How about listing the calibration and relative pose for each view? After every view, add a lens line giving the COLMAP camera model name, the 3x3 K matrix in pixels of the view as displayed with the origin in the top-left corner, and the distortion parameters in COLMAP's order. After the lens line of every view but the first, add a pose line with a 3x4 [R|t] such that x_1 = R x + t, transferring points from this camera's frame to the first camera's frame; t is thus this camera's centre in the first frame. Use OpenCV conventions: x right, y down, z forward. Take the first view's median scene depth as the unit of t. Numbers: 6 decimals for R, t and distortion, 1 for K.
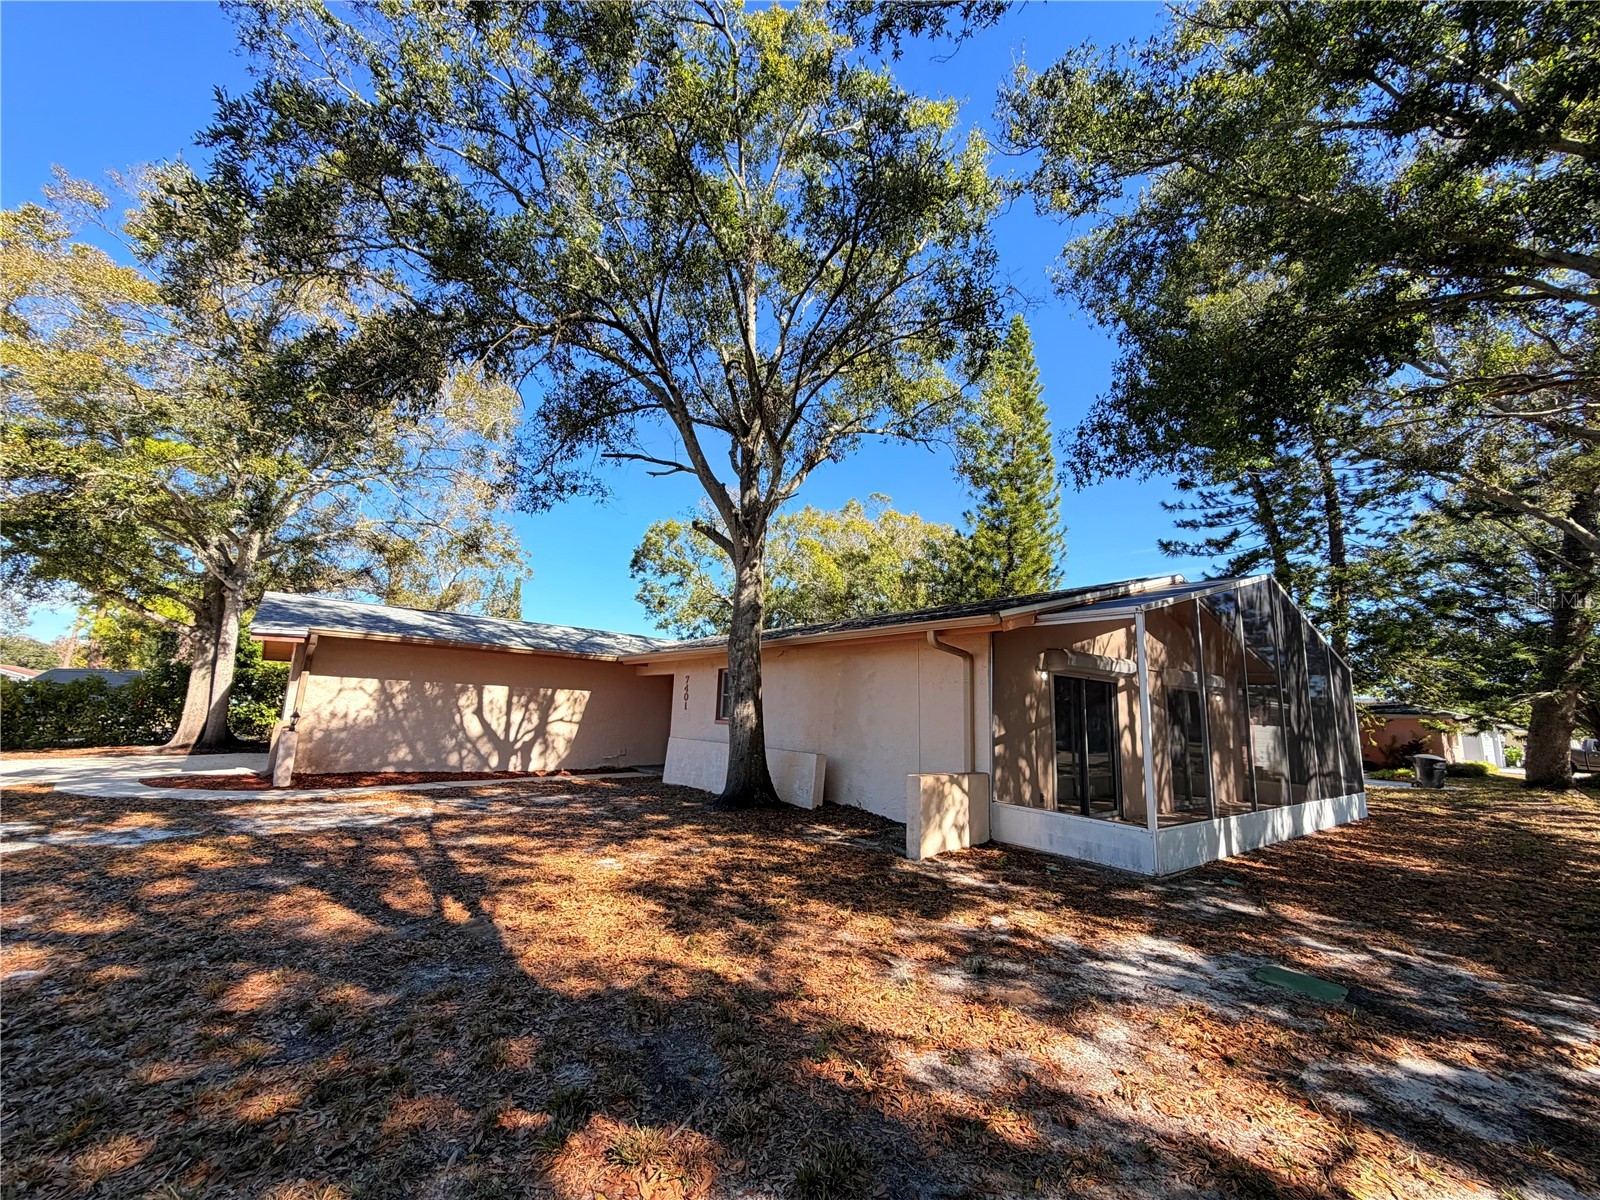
lens RADIAL K [[637.8, 0, 797.3], [0, 637.8, 601.1], [0, 0, 1]] dist [0.003586, -0.000983]
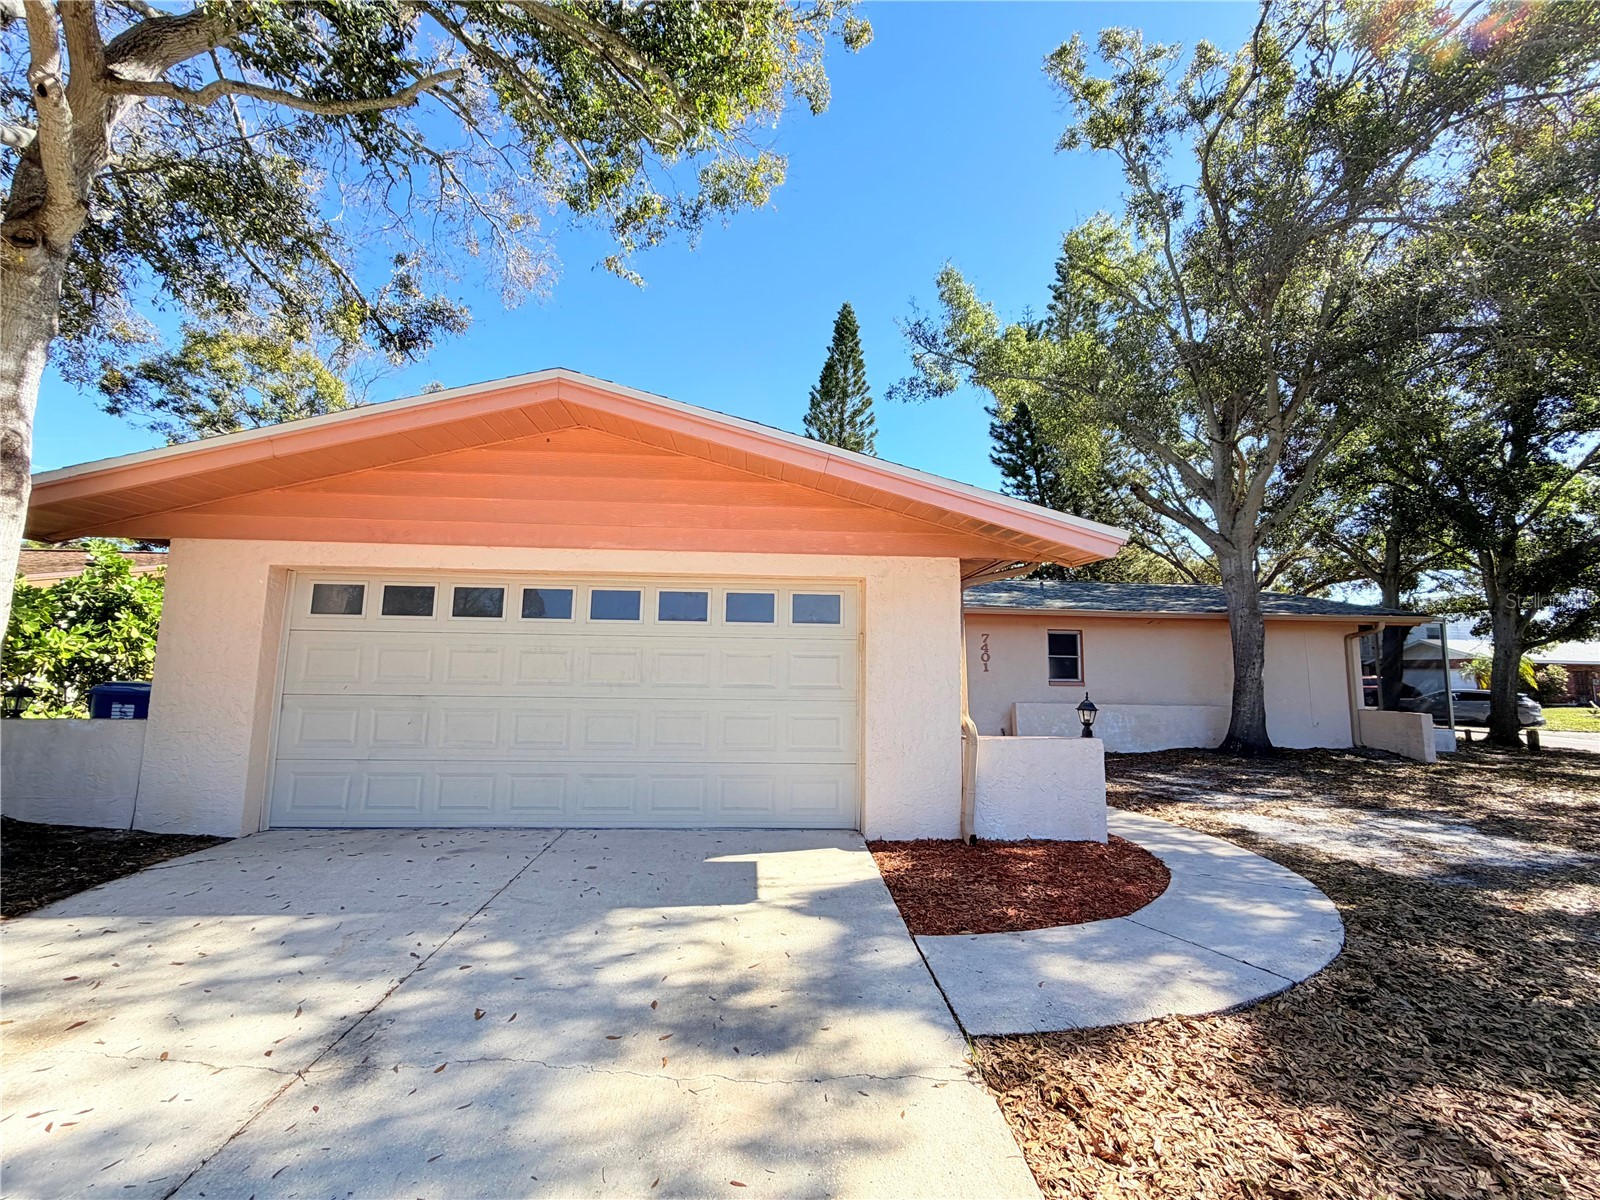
lens RADIAL K [[637.8, 0, 796.1], [0, 637.8, 596.6], [0, 0, 1]] dist [0.003586, -0.000983]
pose [[0.585031, 0.066964, 0.808242, -1.050031], [-0.135008, 0.990721, 0.015641, 0.087166], [-0.799695, -0.118270, 0.588643, 0.689842]]
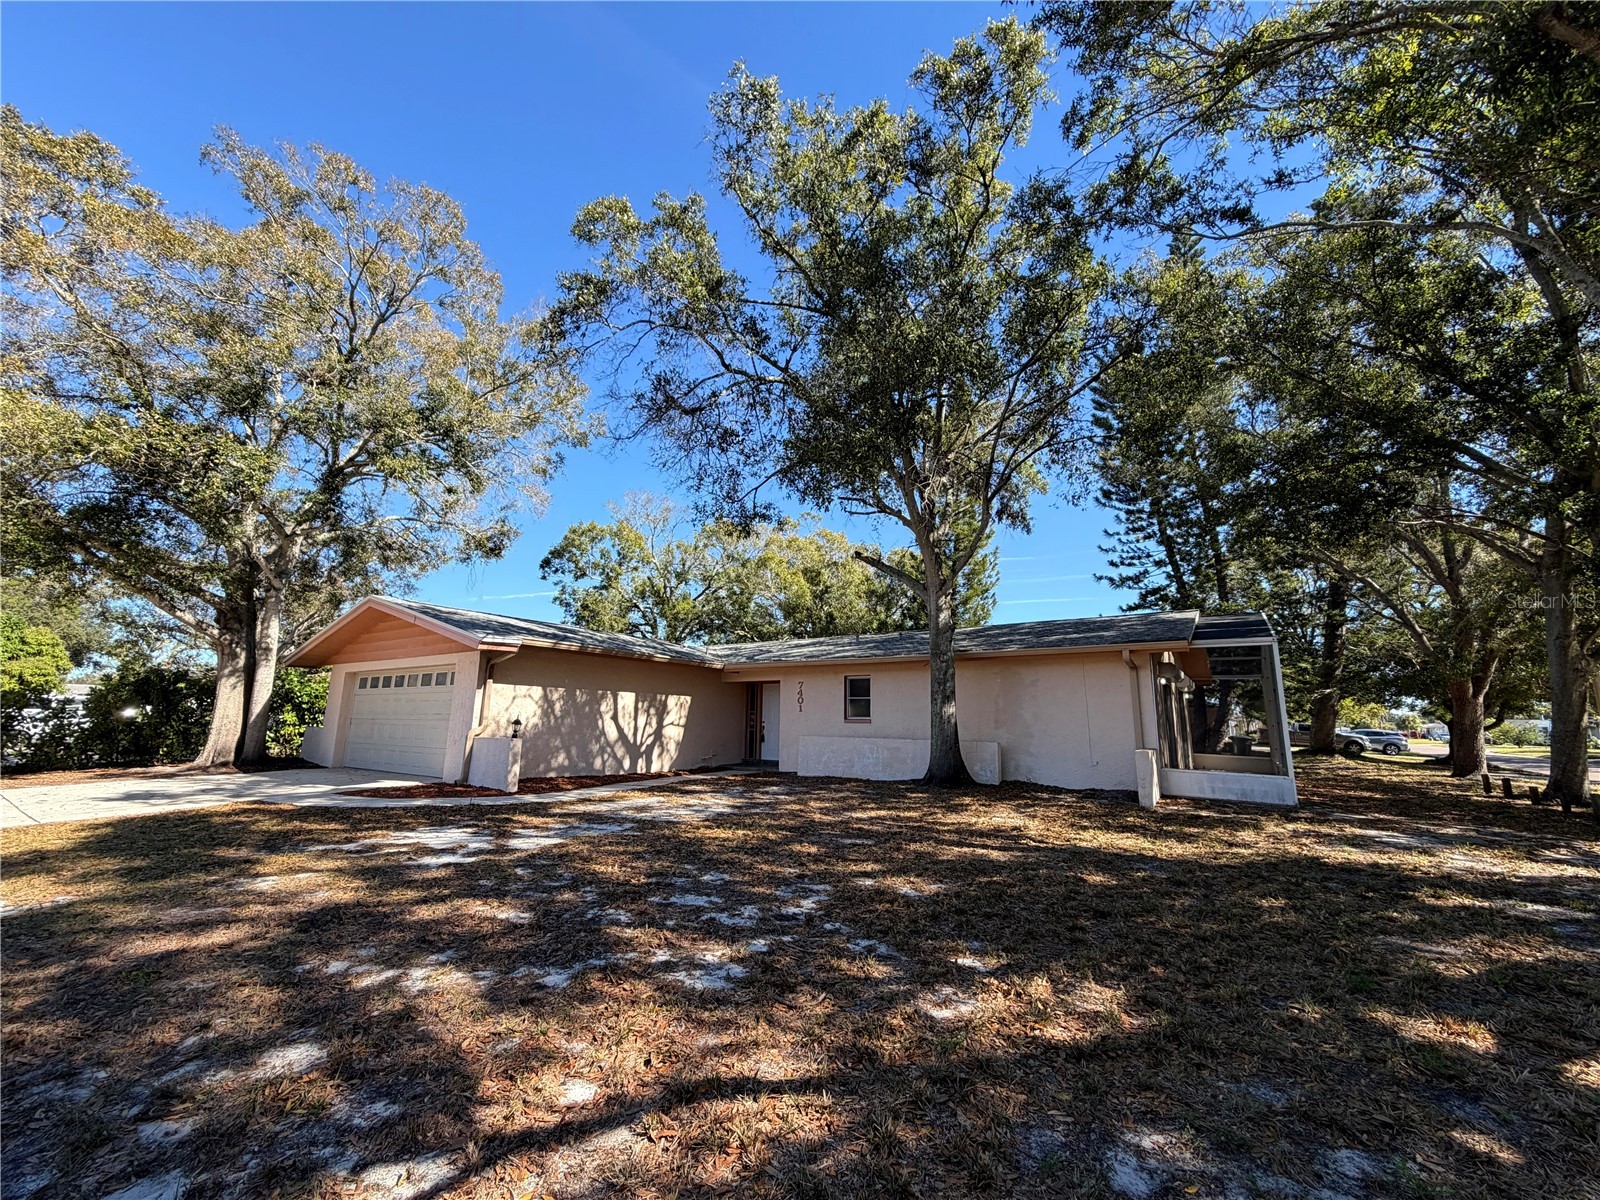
lens RADIAL K [[637.8, 0, 796.6], [0, 637.8, 596.7], [0, 0, 1]] dist [0.003586, -0.000983]
pose [[0.958310, 0.032561, 0.283870, -0.503877], [-0.028917, 0.999437, -0.017017, -0.014840], [-0.284265, 0.008099, 0.958712, -0.088183]]
